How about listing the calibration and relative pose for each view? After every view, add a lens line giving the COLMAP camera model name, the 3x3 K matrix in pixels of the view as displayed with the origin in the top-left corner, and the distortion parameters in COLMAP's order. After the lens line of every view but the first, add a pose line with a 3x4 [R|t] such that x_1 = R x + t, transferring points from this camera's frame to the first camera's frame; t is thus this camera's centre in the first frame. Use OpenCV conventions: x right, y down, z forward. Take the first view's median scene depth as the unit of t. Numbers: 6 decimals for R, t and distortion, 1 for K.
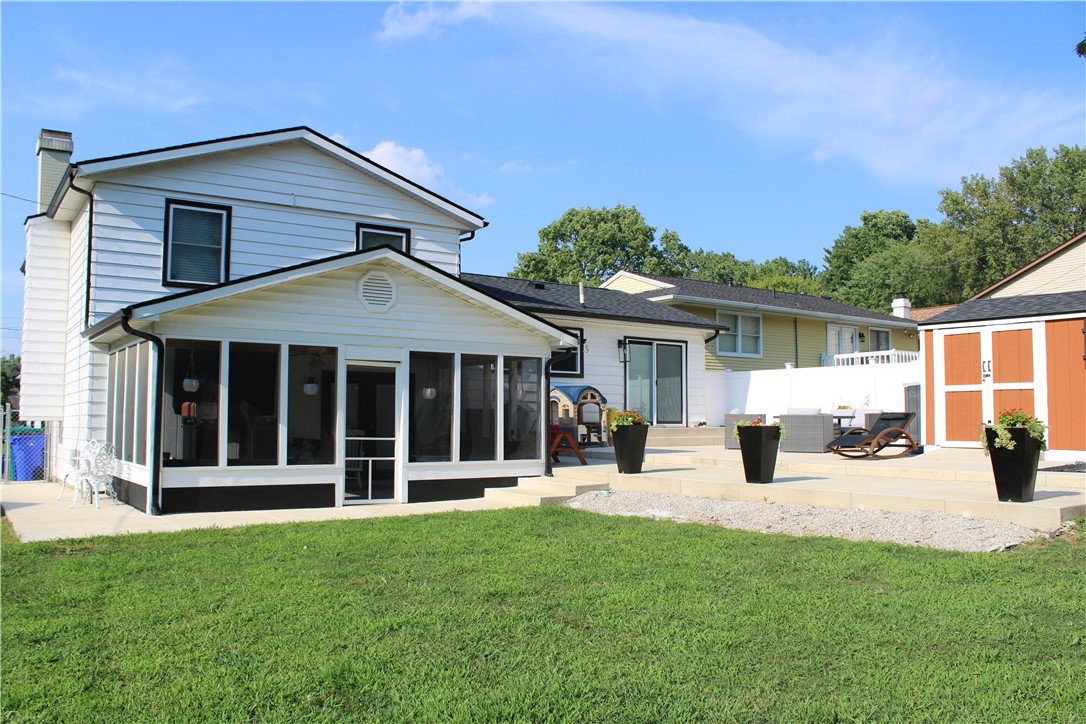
lens RADIAL K [[914.3, 0, 552.7], [0, 914.3, 357.8], [0, 0, 1]] dist [-0.146397, 0.113584]
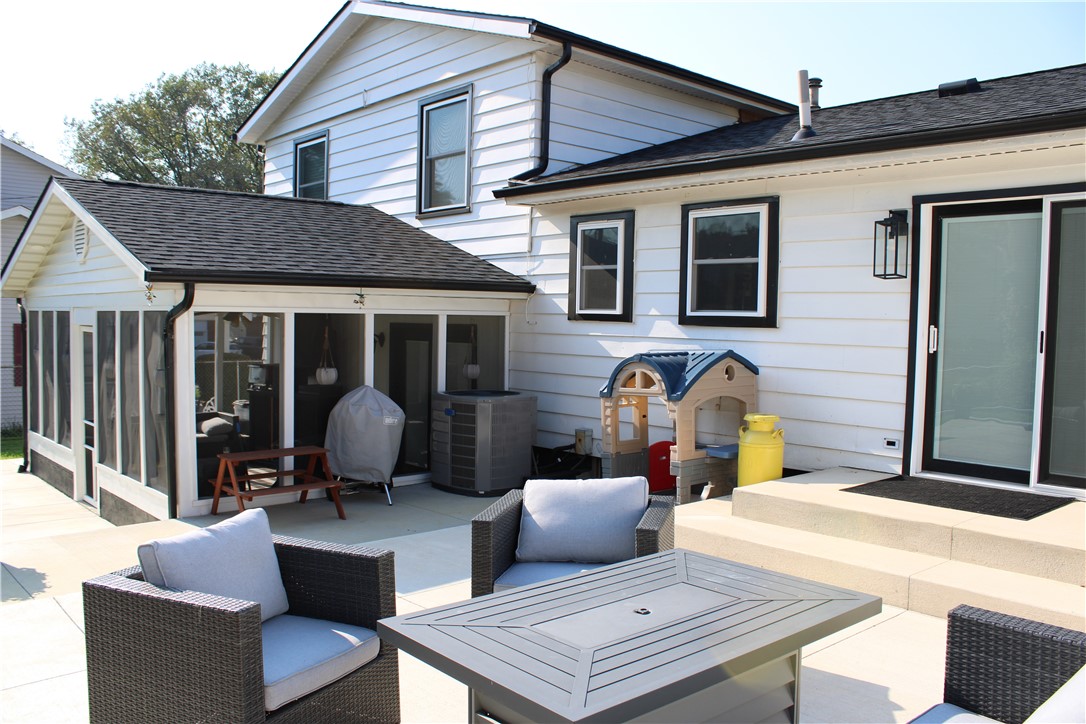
lens RADIAL K [[914.3, 0, 536.7], [0, 914.3, 364.1], [0, 0, 1]] dist [-0.146397, 0.113584]
pose [[0.104057, 0.048080, -0.993408, 0.531103], [0.057842, 0.996848, 0.054306, 0.014931], [0.992888, -0.063112, 0.100948, 1.158498]]
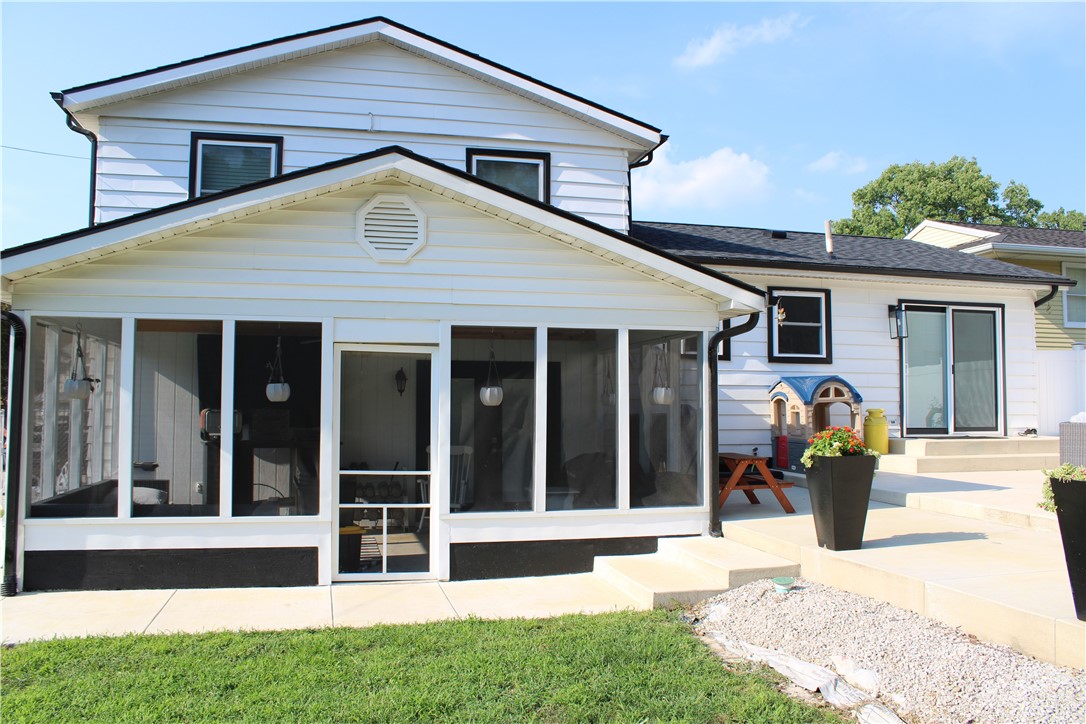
lens RADIAL K [[914.3, 0, 547.5], [0, 914.3, 356.4], [0, 0, 1]] dist [-0.146397, 0.113584]
pose [[0.931046, -0.019418, -0.364385, 0.107487], [0.024413, 0.999660, 0.009106, 0.007740], [0.364084, -0.017373, 0.931204, 0.423080]]
